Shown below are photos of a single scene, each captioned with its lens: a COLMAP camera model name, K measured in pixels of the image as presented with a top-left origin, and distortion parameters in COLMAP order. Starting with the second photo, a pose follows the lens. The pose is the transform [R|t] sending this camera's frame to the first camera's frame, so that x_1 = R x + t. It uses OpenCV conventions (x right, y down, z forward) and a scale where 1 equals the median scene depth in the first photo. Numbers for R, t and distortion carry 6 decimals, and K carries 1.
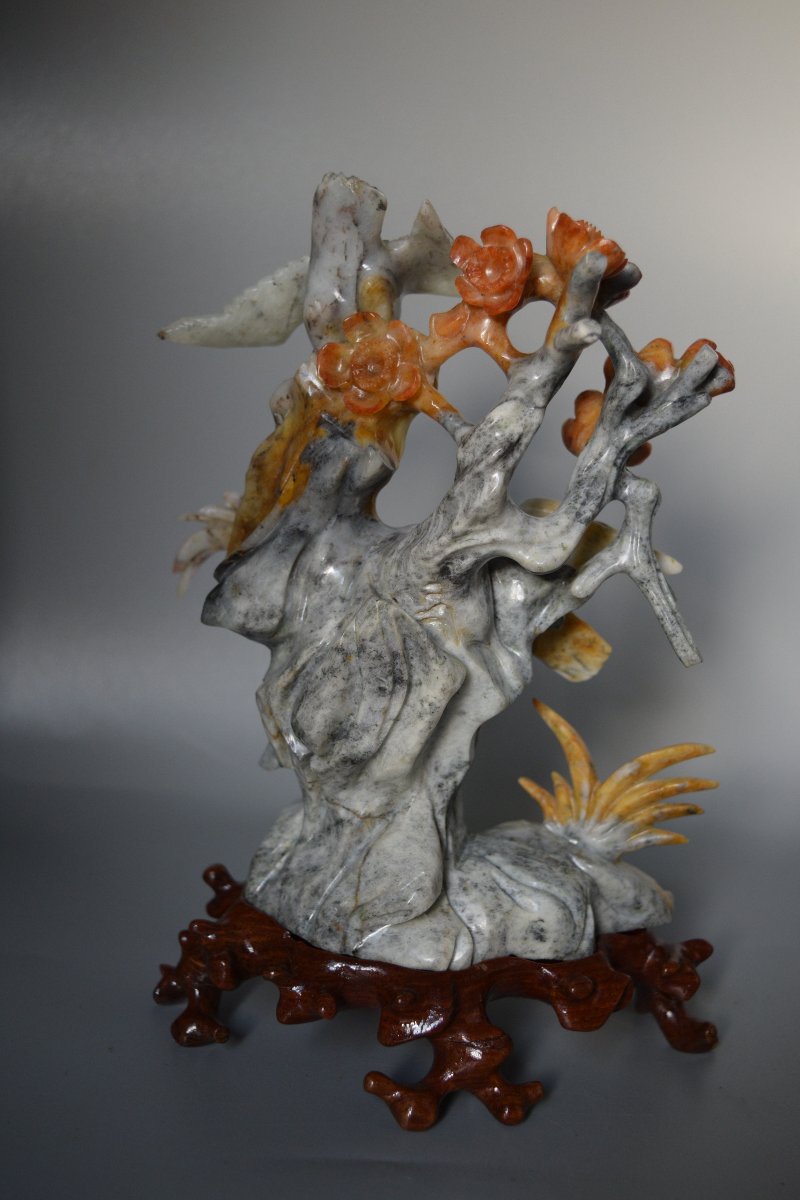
lens RADIAL K [[1548.8, 0, 397.5], [0, 1548.8, 597.4], [0, 0, 1]] dist [-0.048477, 0.000000]
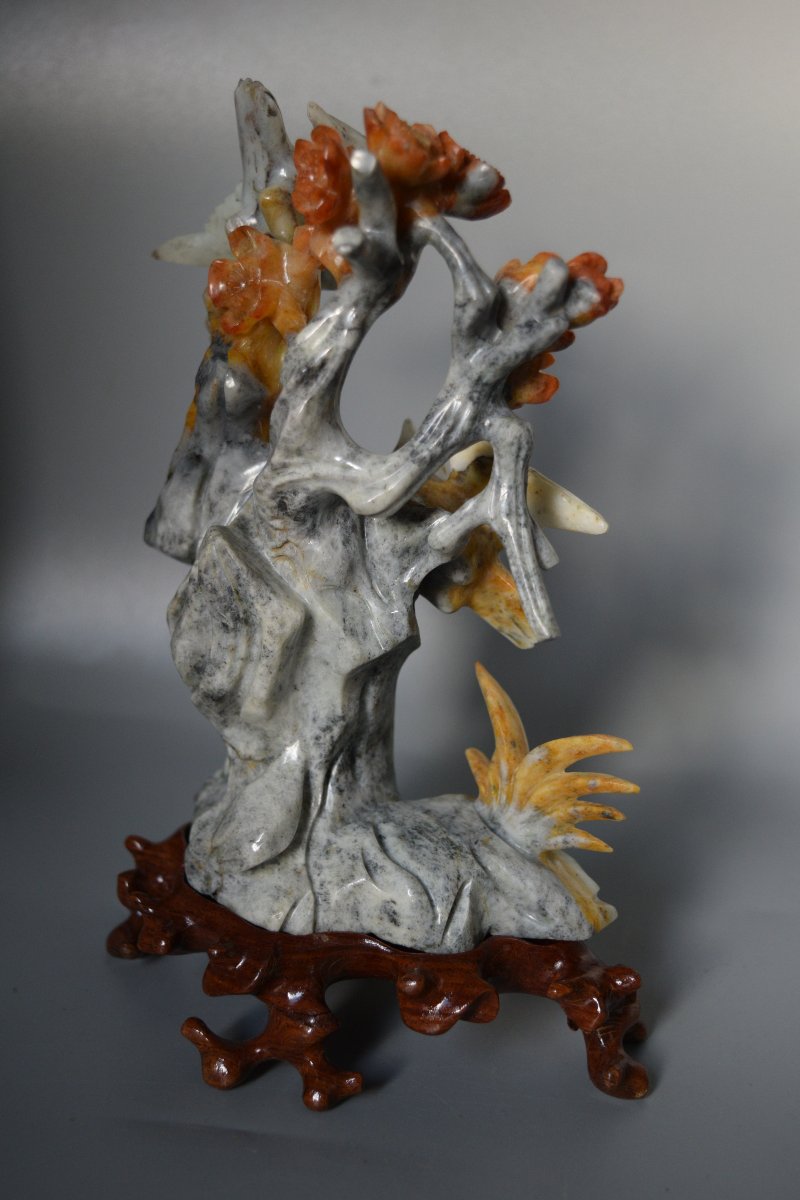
lens RADIAL K [[1548.8, 0, 399.0], [0, 1548.8, 603.2], [0, 0, 1]] dist [-0.048477, 0.000000]
pose [[0.863860, 0.105337, -0.492595, 0.526515], [-0.087015, 0.994396, 0.060044, -0.019786], [0.496159, -0.009007, 0.868185, 0.217805]]
